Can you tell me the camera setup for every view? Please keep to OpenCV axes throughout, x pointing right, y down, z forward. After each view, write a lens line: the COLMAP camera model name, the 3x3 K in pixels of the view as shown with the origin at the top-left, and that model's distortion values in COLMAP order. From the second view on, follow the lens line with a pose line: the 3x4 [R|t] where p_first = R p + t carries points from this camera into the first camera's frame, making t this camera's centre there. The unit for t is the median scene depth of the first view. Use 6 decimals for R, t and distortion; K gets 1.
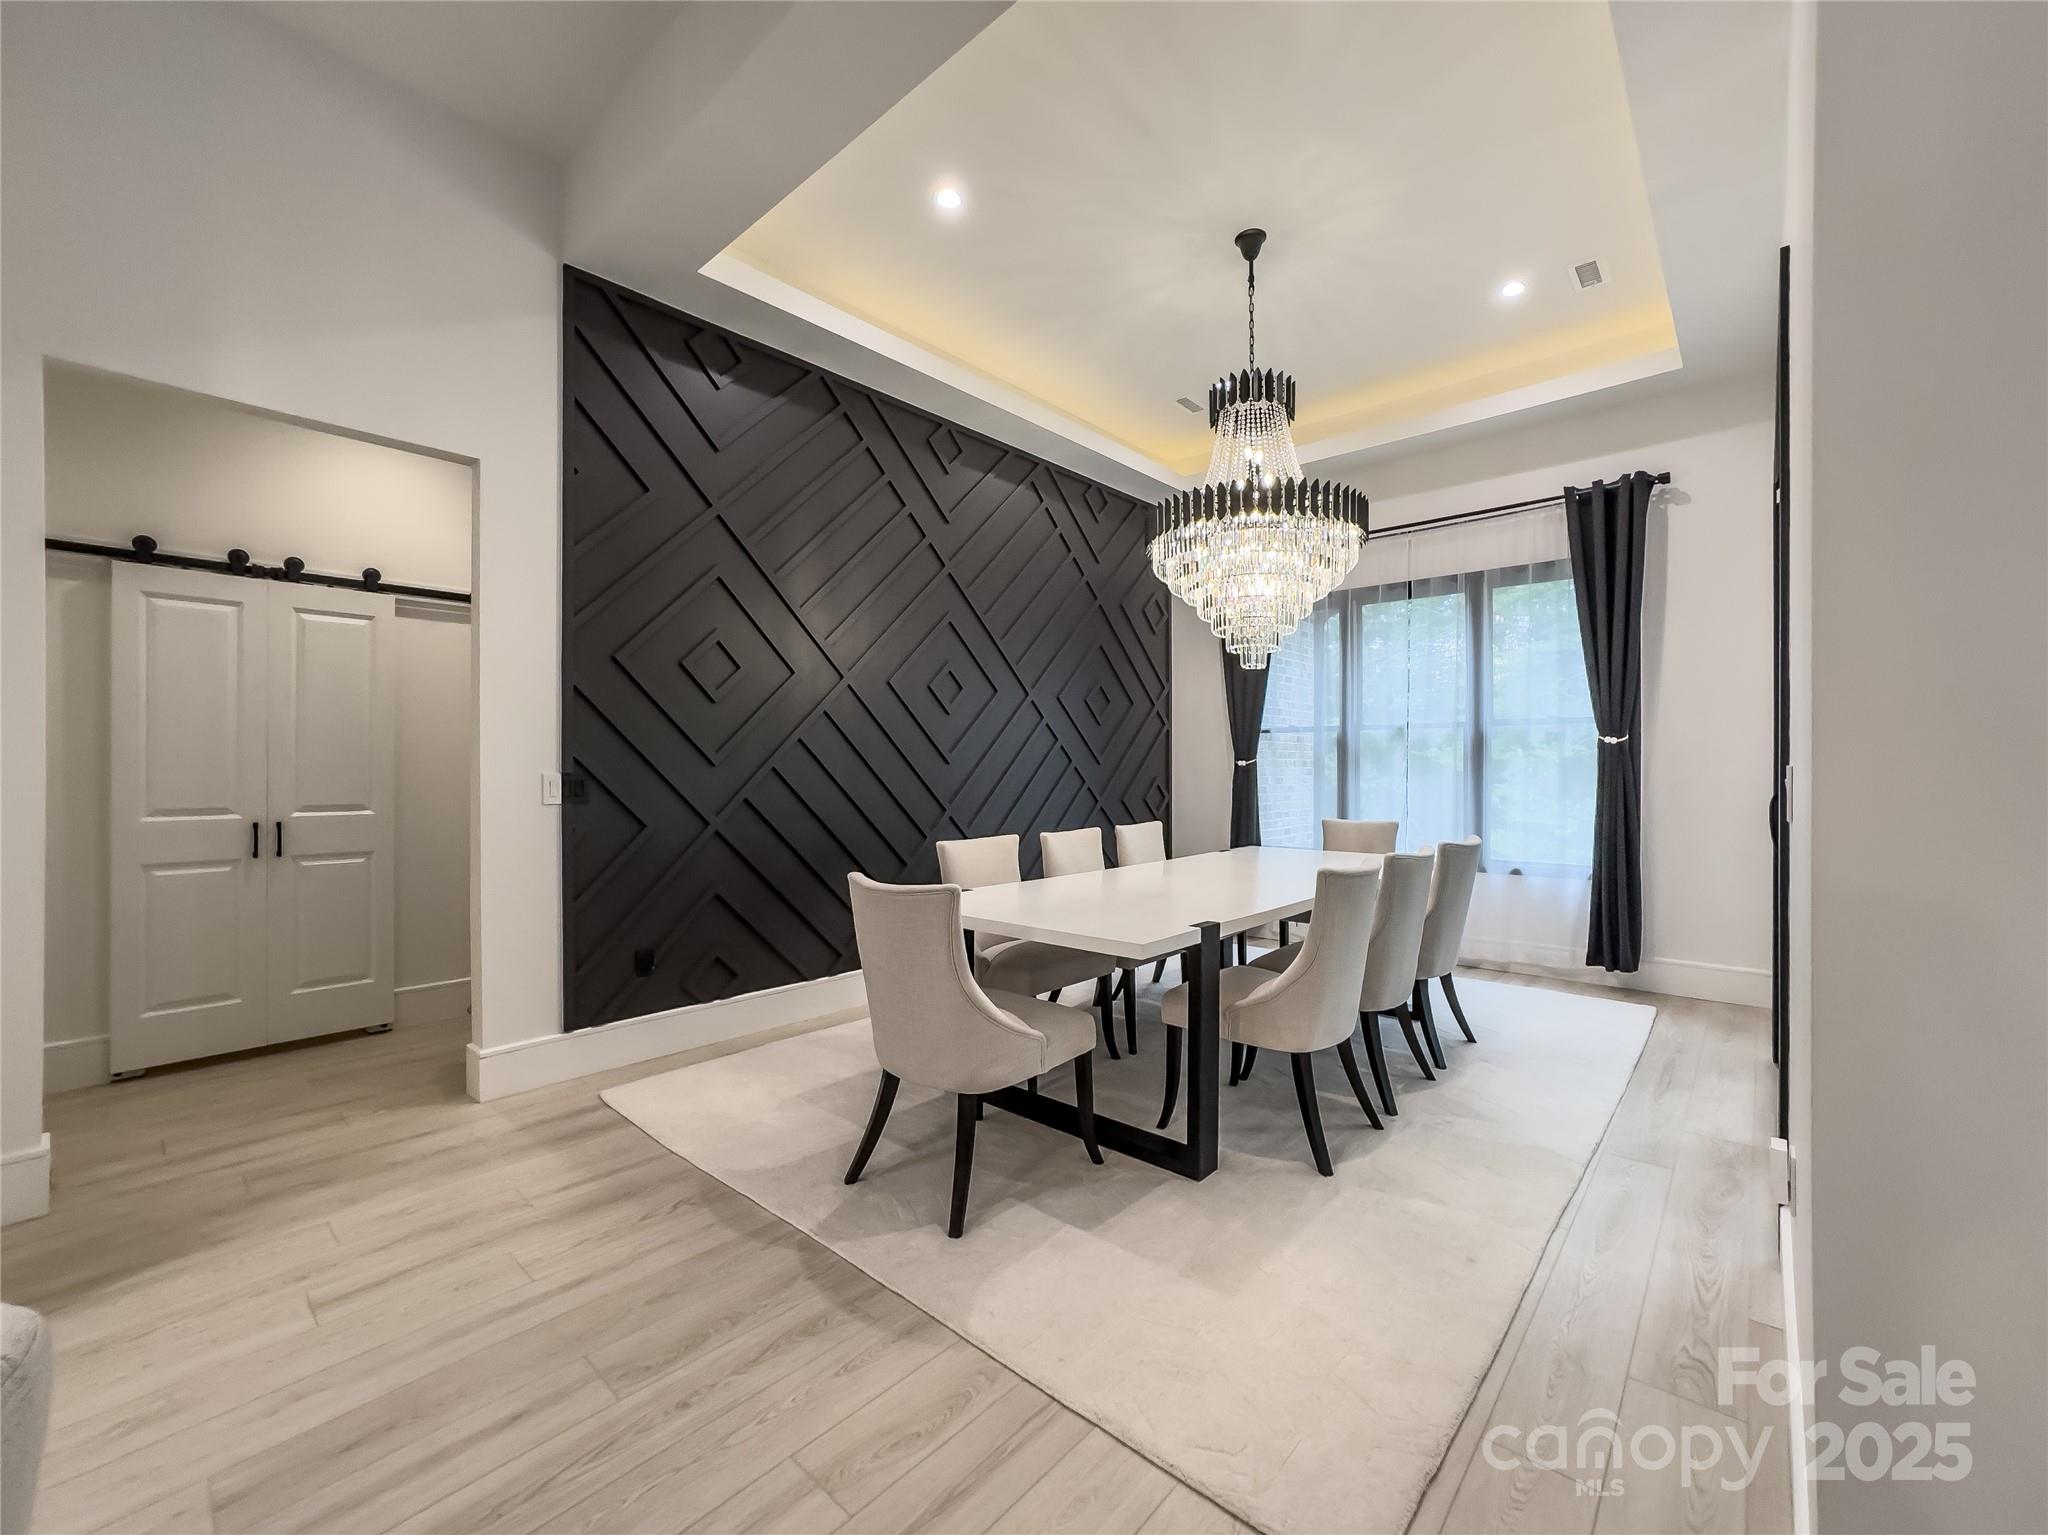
lens RADIAL K [[832.8, 0, 1024.0], [0, 832.8, 767.5], [0, 0, 1]] dist [0.001910, 0.000172]
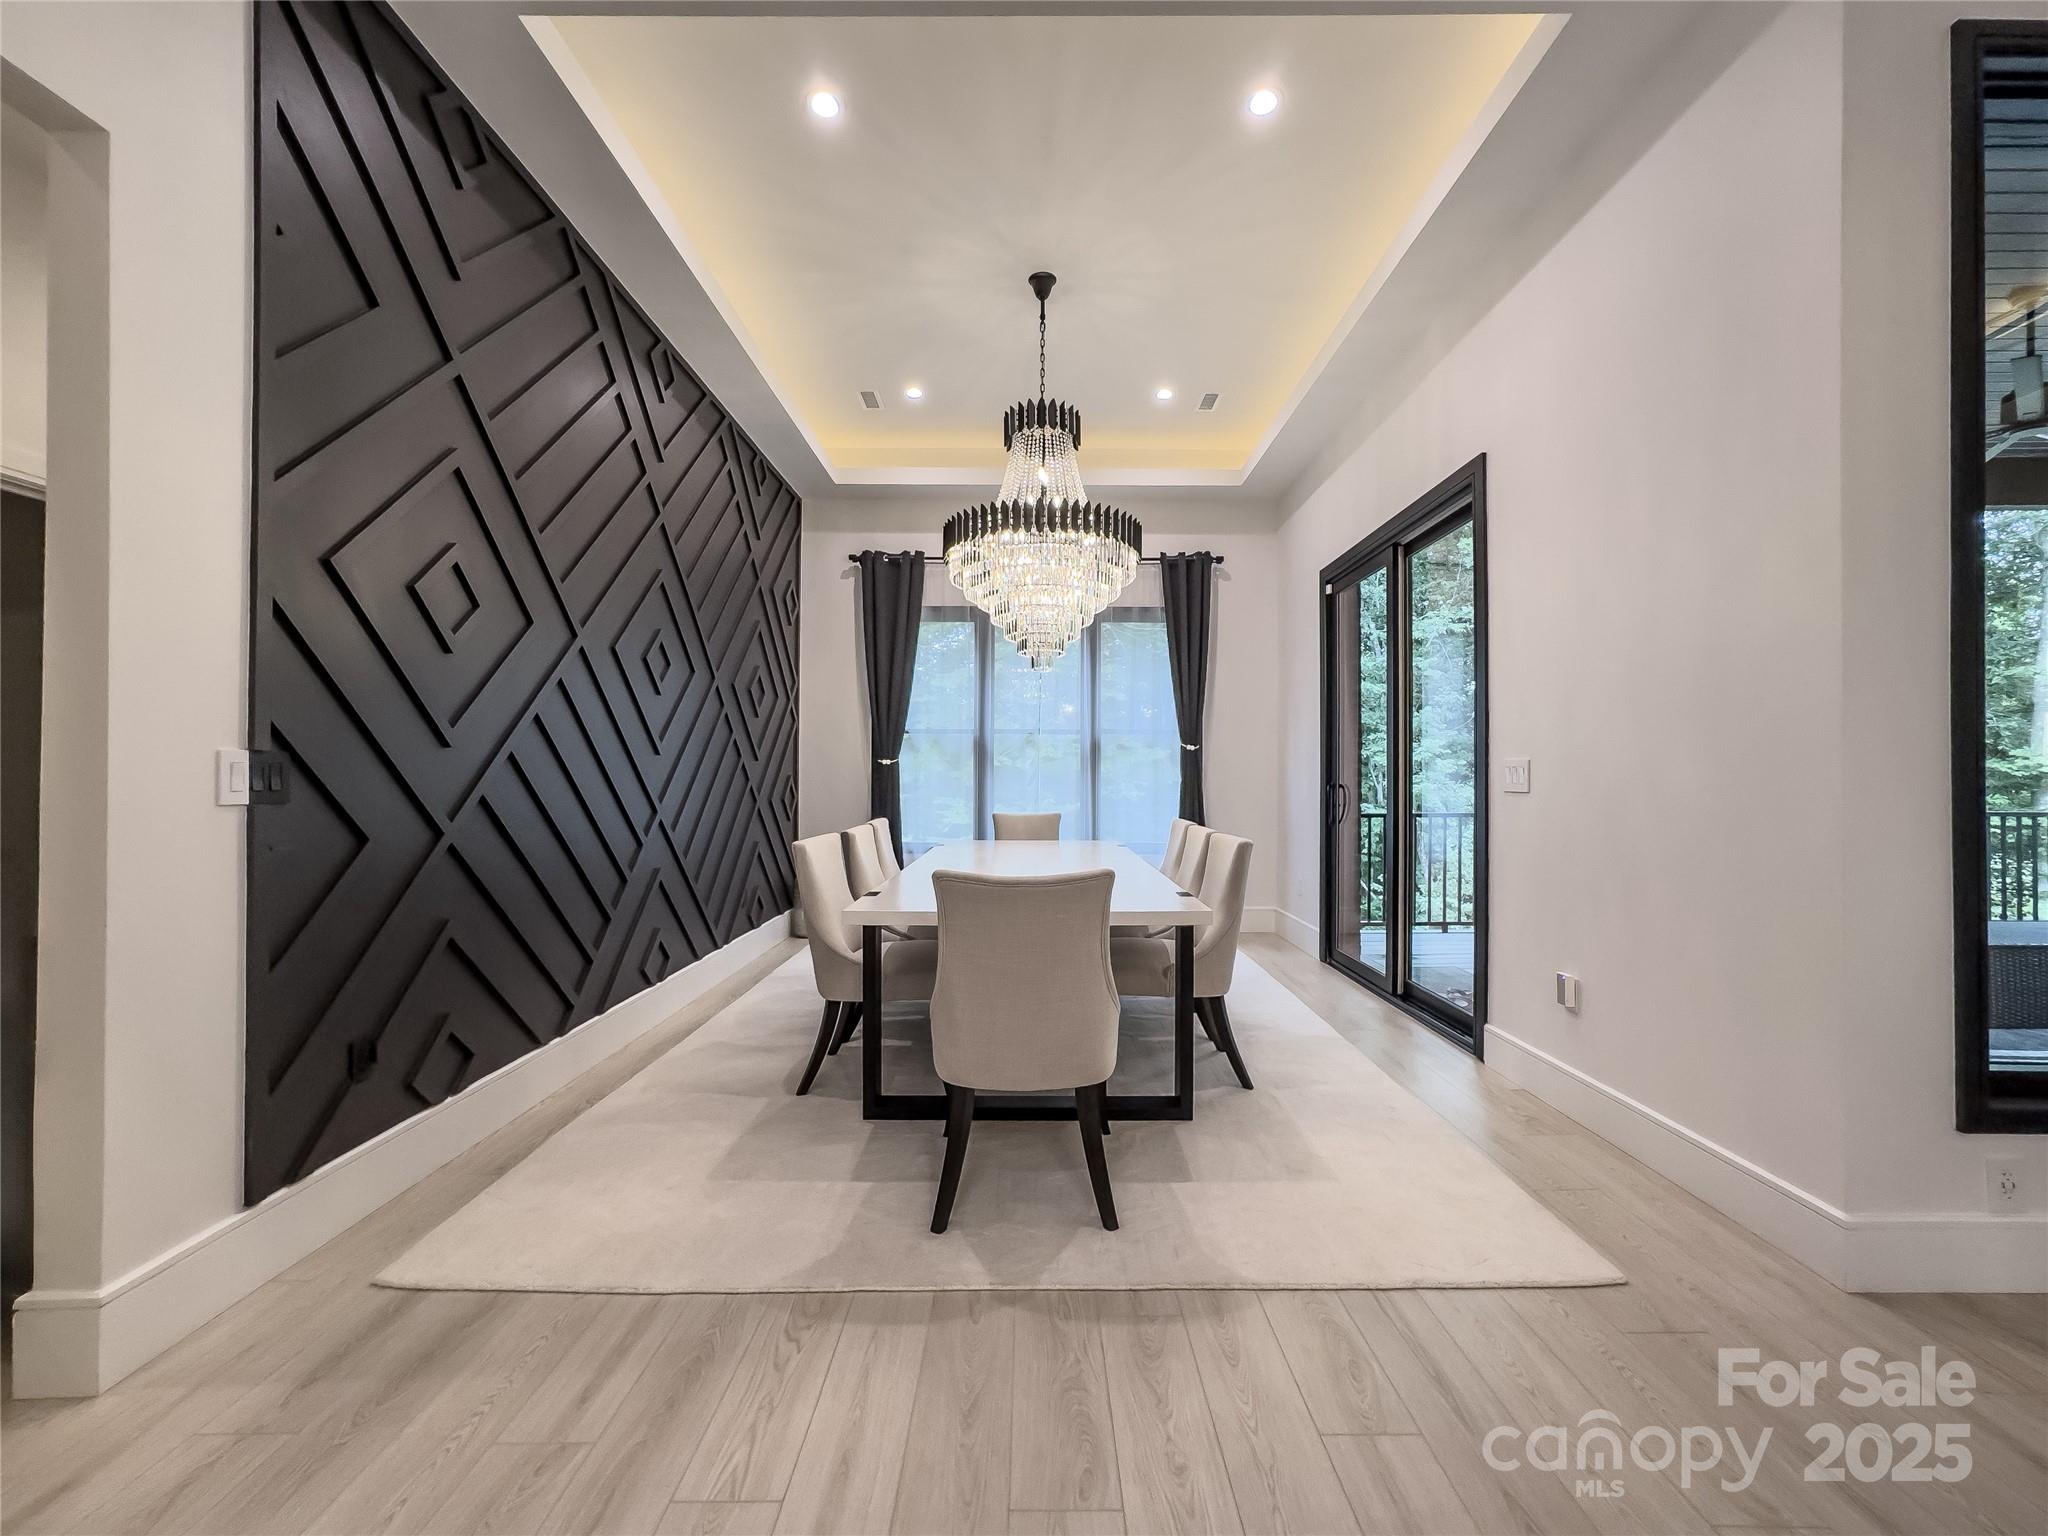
lens RADIAL K [[841.5, 0, 1024.0], [0, 841.5, 768.0], [0, 0, 1]] dist [-0.046488, 0.029255]
pose [[0.750114, 0.007795, 0.661262, -0.472651], [0.003817, 0.999863, -0.016117, 0.027792], [-0.661297, 0.014613, 0.749982, 0.202704]]
